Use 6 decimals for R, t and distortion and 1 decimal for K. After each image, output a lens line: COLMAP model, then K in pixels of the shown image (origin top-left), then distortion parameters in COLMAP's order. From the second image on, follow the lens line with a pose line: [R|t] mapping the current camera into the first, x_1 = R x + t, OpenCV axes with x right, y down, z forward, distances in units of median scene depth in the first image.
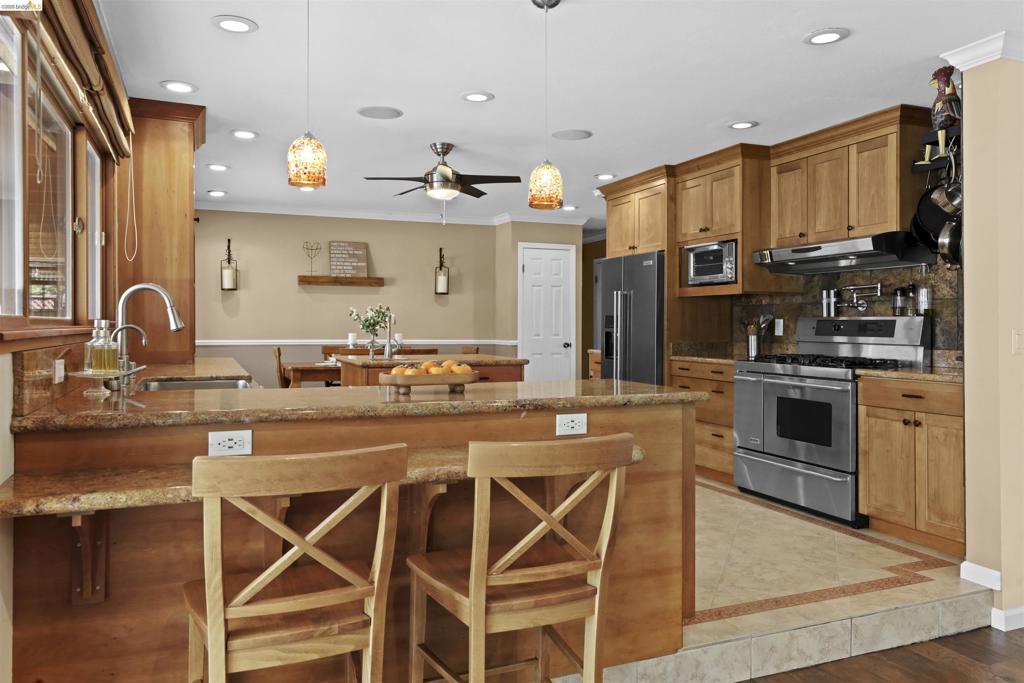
lens RADIAL K [[751.7, 0, 516.4], [0, 751.7, 322.7], [0, 0, 1]] dist [0.001993, 0.000017]
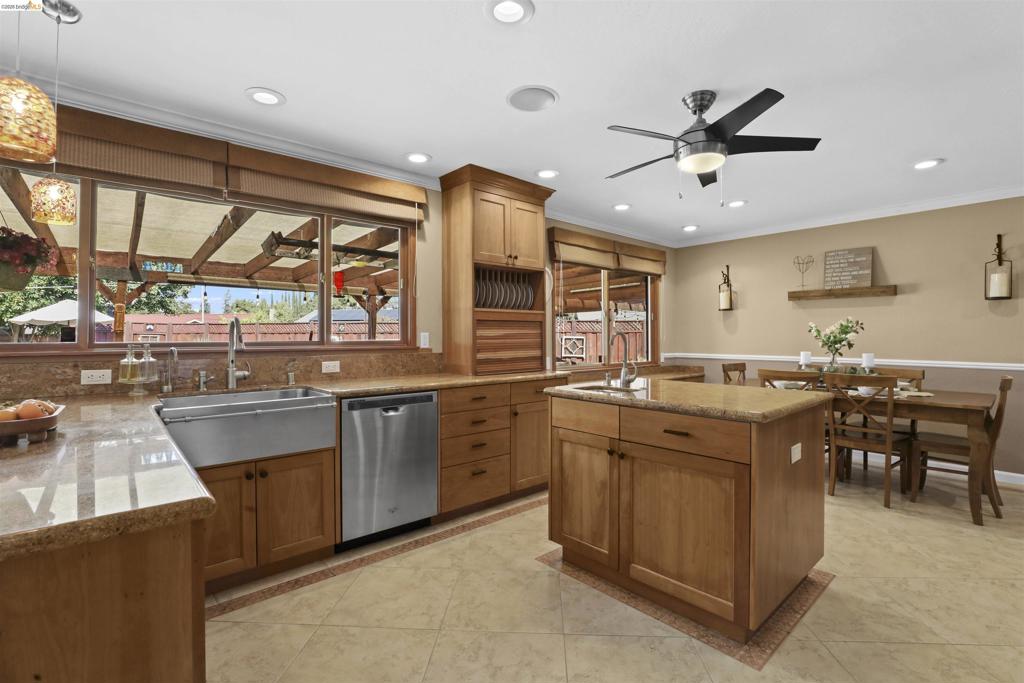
lens RADIAL K [[462.8, 0, 512.0], [0, 462.8, 341.5], [0, 0, 1]] dist [-0.036640, 0.014897]
pose [[0.320904, 0.009133, -0.947068, 0.169941], [0.005292, 0.999921, 0.011436, -0.005161], [0.947097, -0.008681, 0.320830, 0.450657]]
